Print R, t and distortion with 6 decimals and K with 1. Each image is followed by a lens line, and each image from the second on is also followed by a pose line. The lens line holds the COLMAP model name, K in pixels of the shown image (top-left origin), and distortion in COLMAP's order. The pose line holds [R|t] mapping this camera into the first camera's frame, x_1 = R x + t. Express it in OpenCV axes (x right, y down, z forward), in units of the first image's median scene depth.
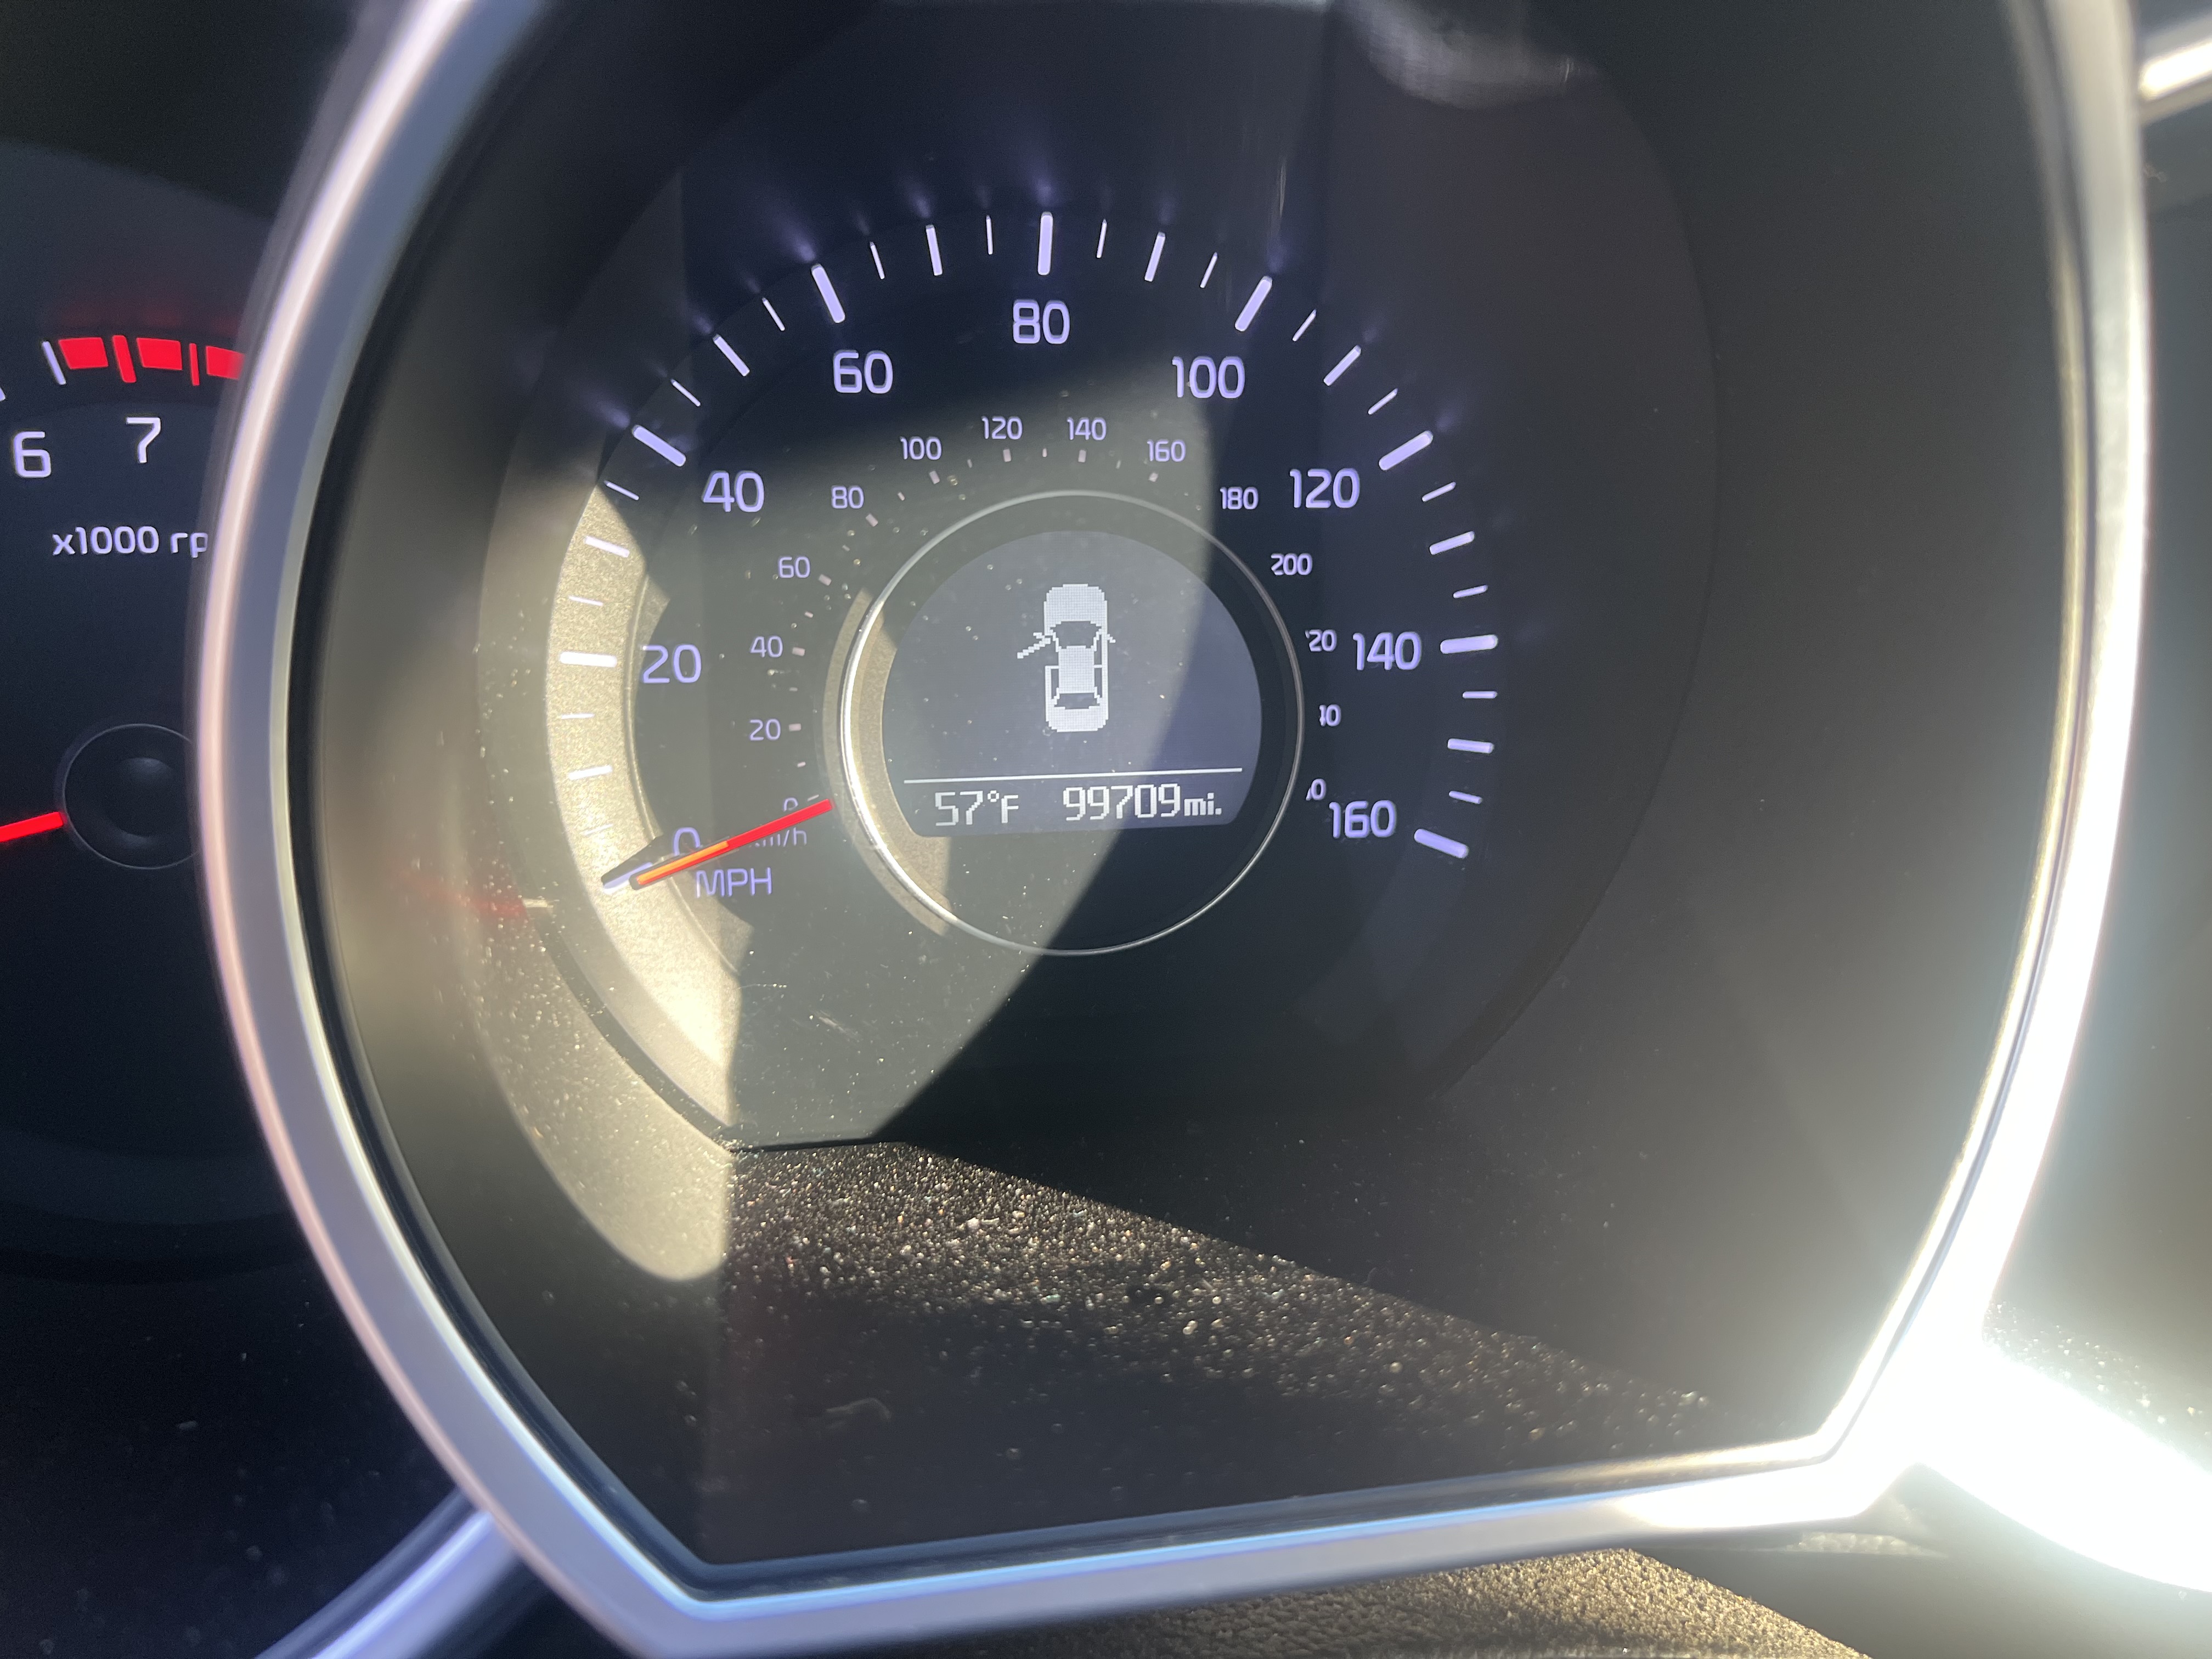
lens RADIAL K [[1653.4, 0, 1145.2], [0, 1653.4, 843.5], [0, 0, 1]] dist [0.041575, -0.065925]
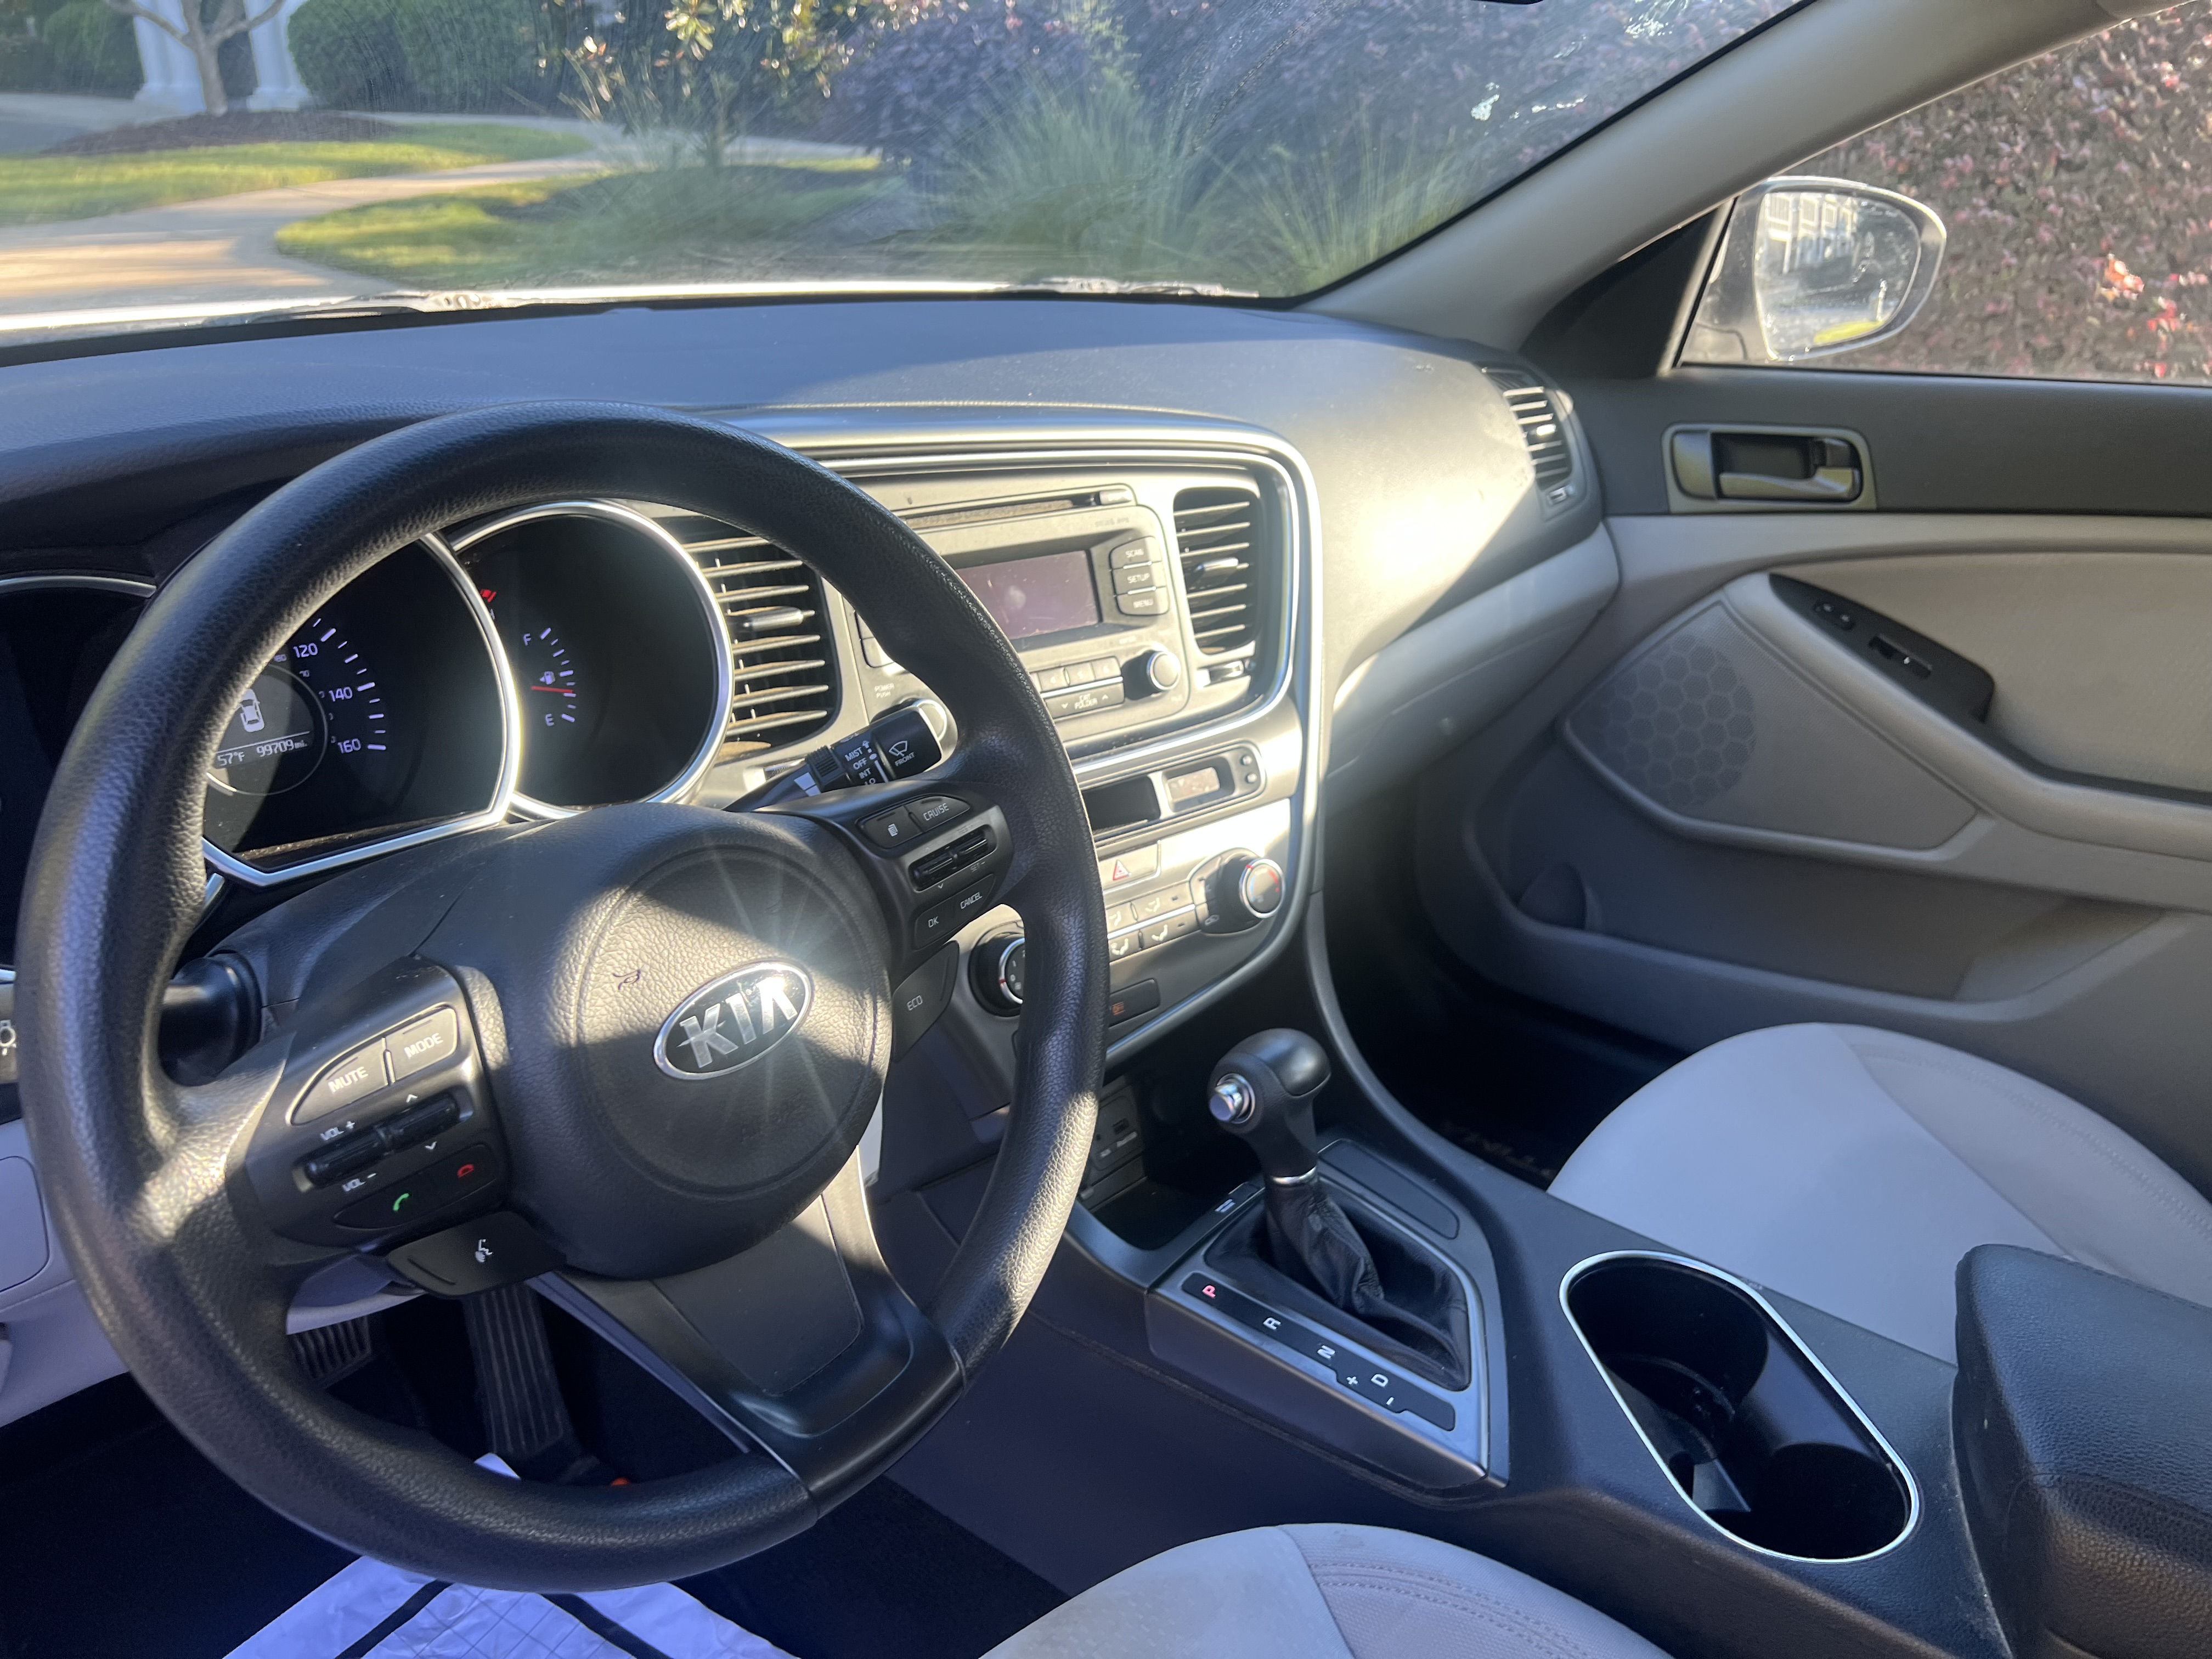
lens RADIAL K [[1653.4, 0, 1145.2], [0, 1653.4, 843.5], [0, 0, 1]] dist [0.041575, -0.065925]
pose [[0.770660, -0.269151, 0.577617, -0.663675], [0.318394, 0.947809, 0.016846, 0.671741], [-0.552005, 0.170928, 0.816134, -2.746481]]
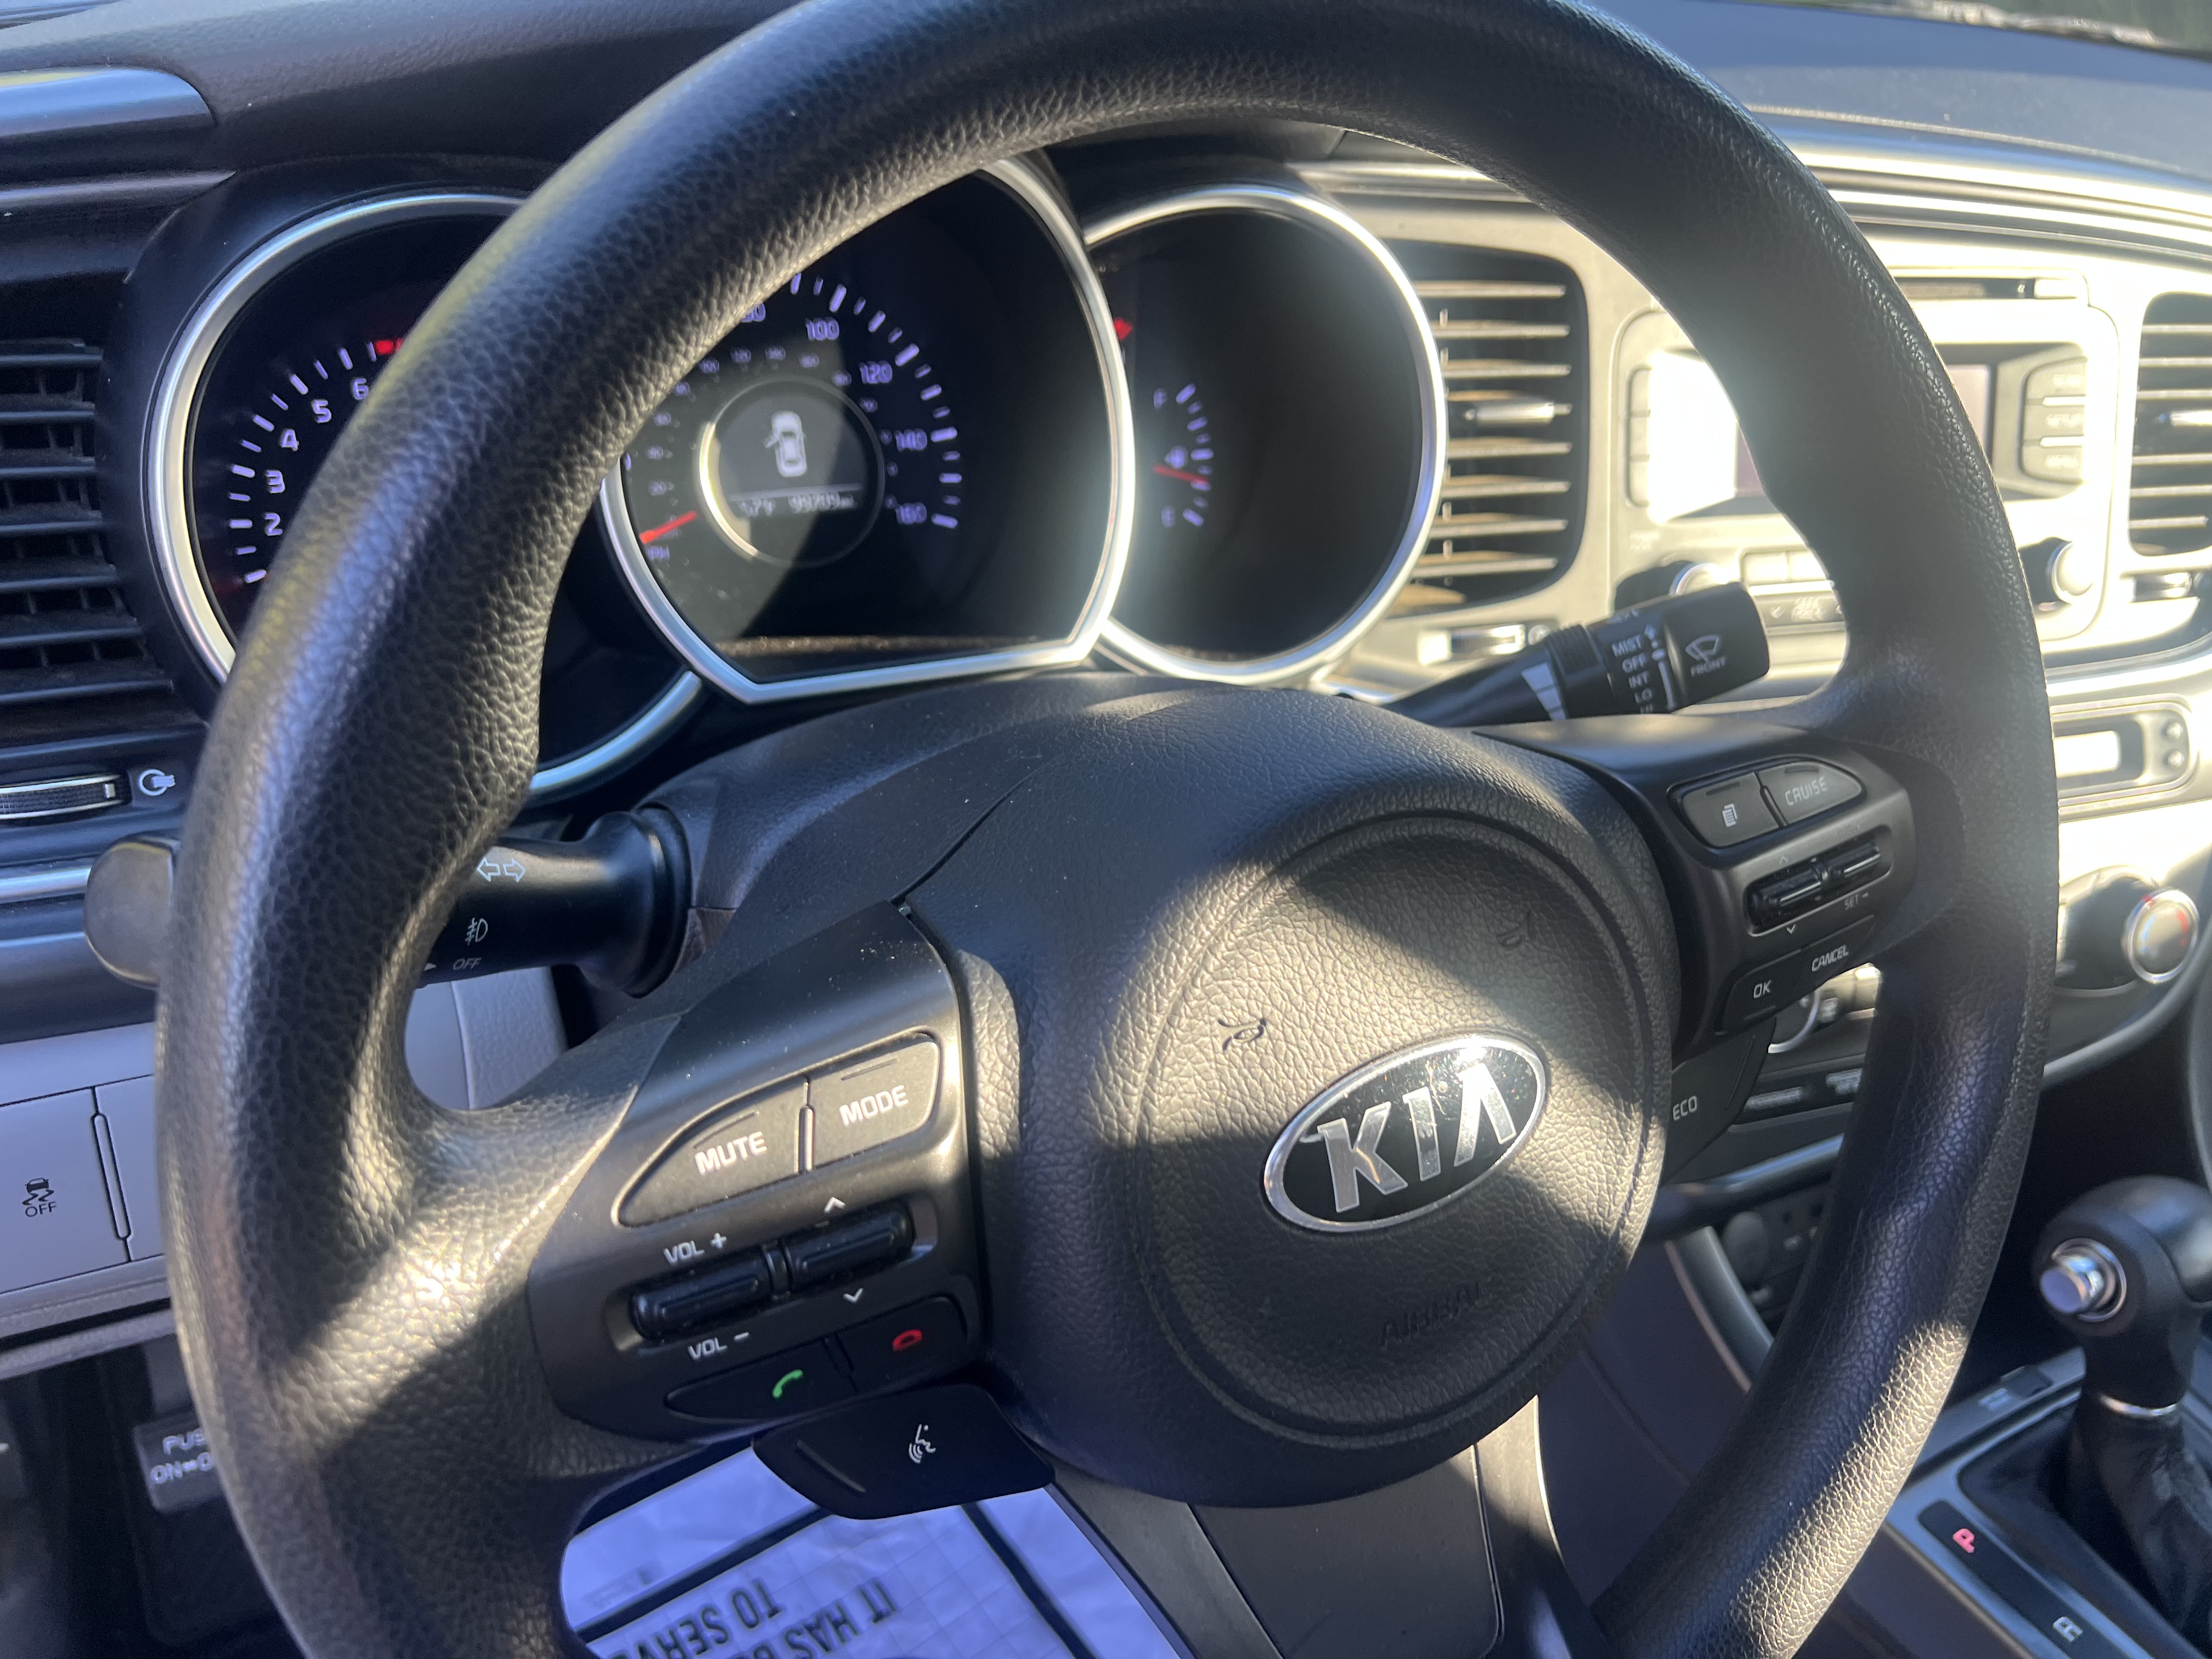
lens RADIAL K [[1685.1, 0, 1165.5], [0, 1685.1, 803.3], [0, 0, 1]] dist [0.120809, -0.216224]
pose [[0.946643, -0.137938, 0.291274, -0.320335], [0.138773, 0.990162, 0.017895, 0.448276], [-0.290877, 0.023481, 0.956472, -1.579793]]
